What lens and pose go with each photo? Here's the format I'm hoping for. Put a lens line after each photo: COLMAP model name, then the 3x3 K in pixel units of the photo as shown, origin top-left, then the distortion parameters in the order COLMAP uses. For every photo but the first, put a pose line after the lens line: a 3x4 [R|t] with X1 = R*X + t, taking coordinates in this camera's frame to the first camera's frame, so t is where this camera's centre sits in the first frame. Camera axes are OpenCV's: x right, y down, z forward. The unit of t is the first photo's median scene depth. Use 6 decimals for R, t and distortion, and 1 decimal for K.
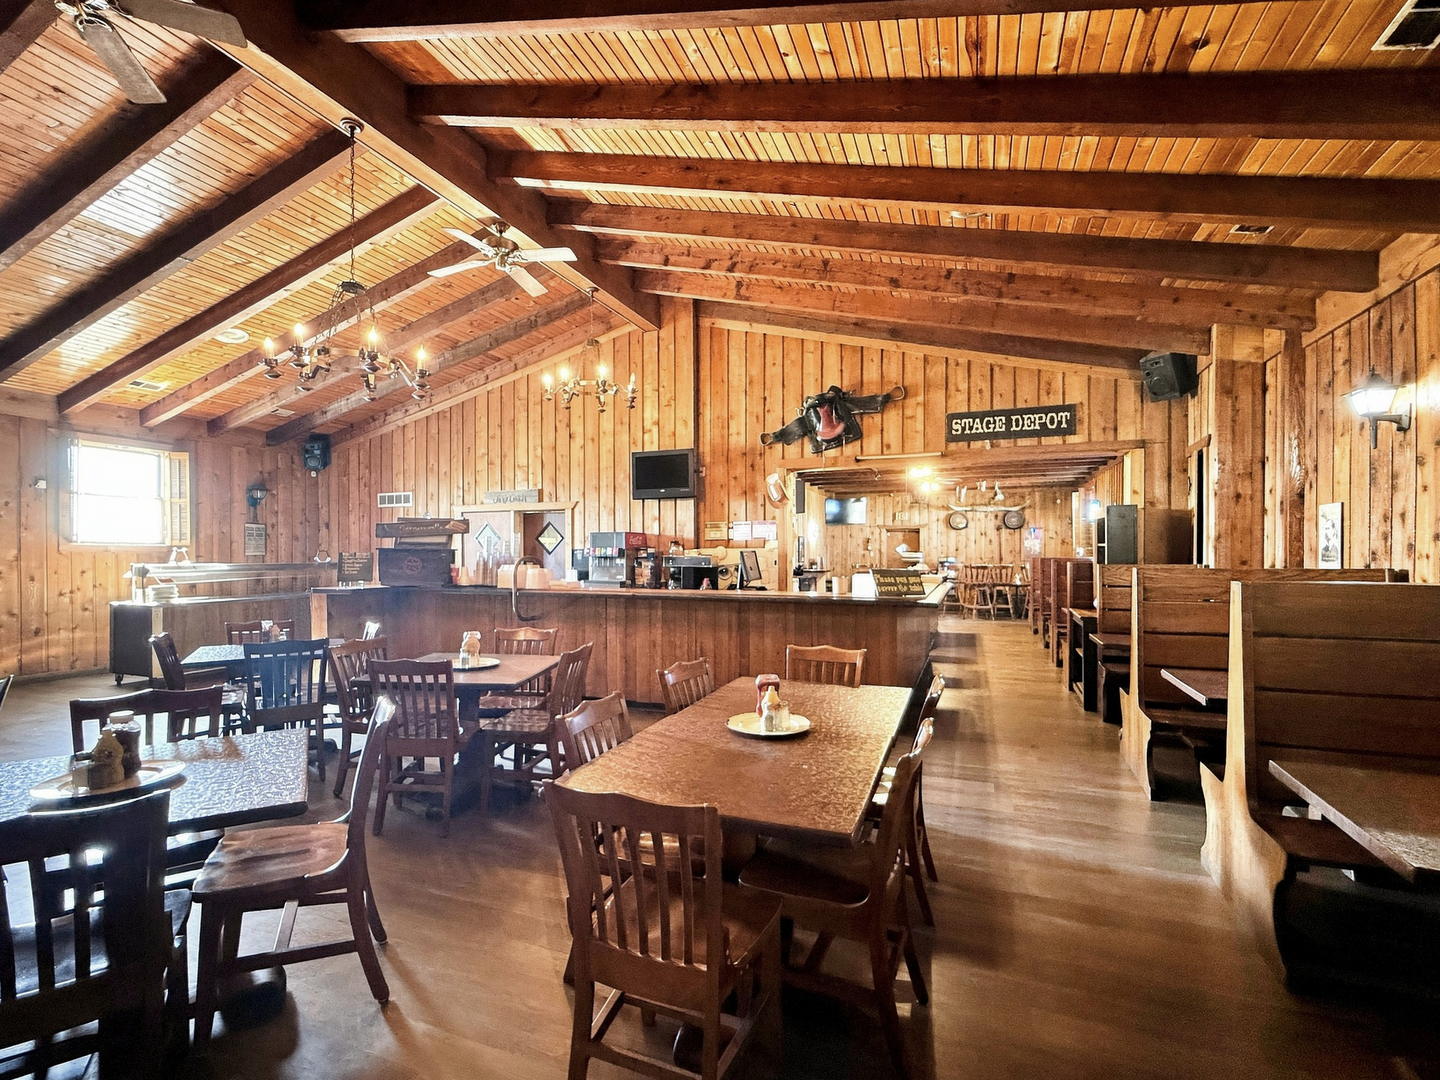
lens RADIAL K [[646.6, 0, 705.1], [0, 646.6, 553.1], [0, 0, 1]] dist [0.007623, -0.002407]
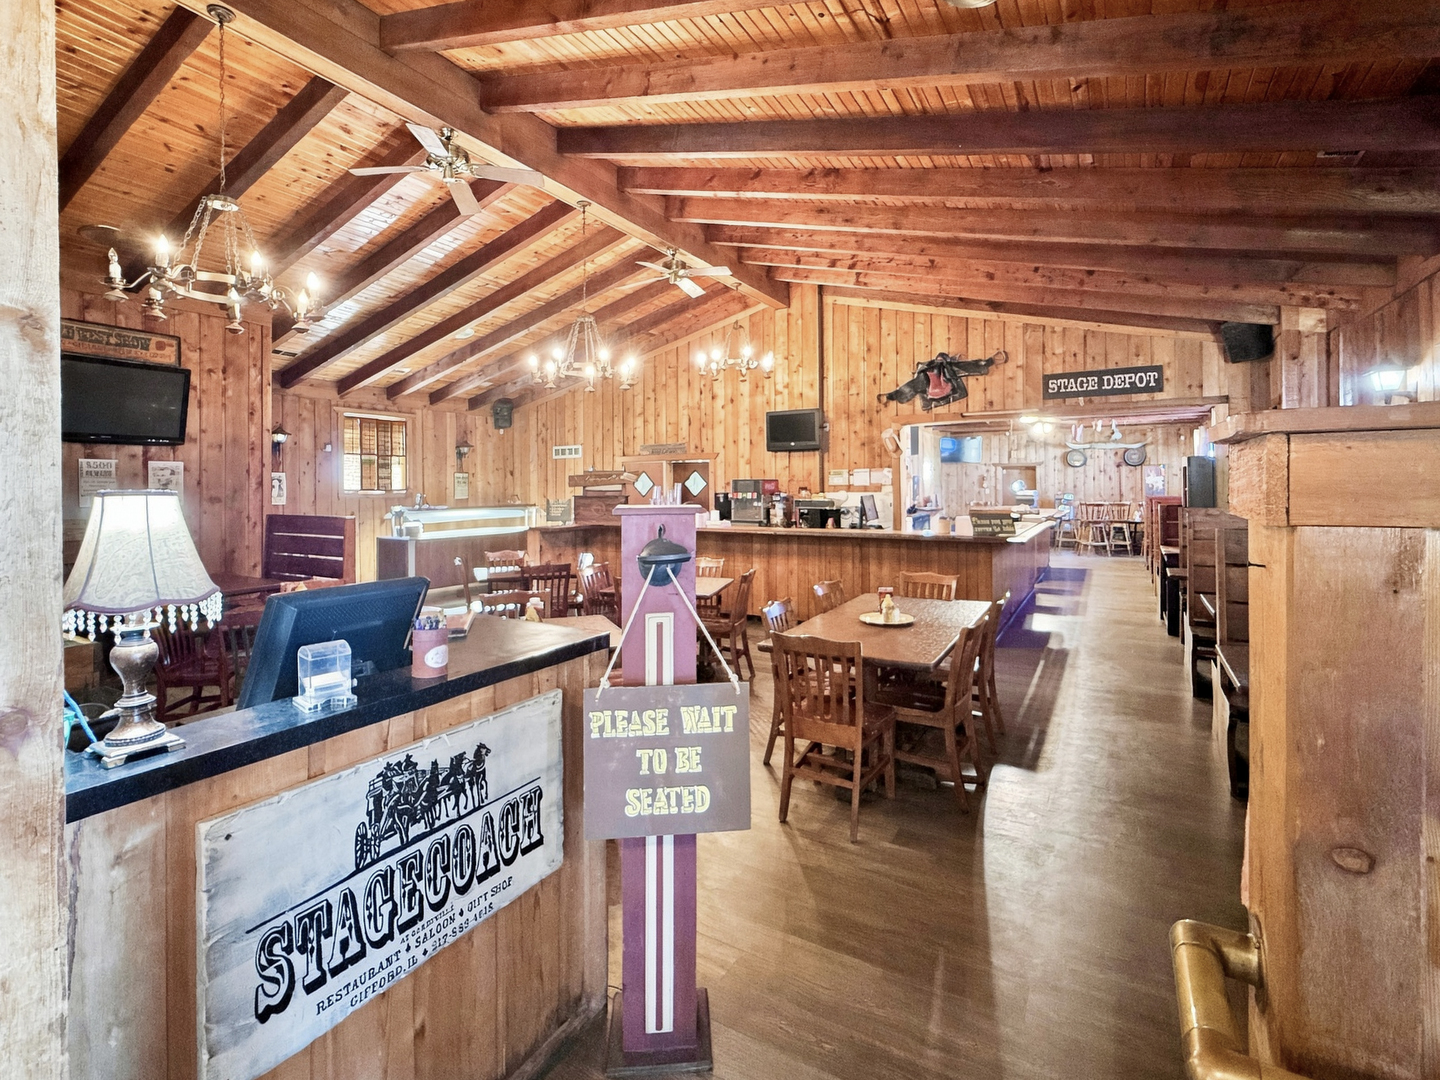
lens RADIAL K [[646.6, 0, 719.1], [0, 646.6, 492.2], [0, 0, 1]] dist [0.007623, -0.002407]
pose [[0.988581, -0.005834, -0.150576, -0.024306], [0.006982, 0.999950, 0.007092, -0.020561], [0.150528, -0.008063, 0.988573, -0.231429]]
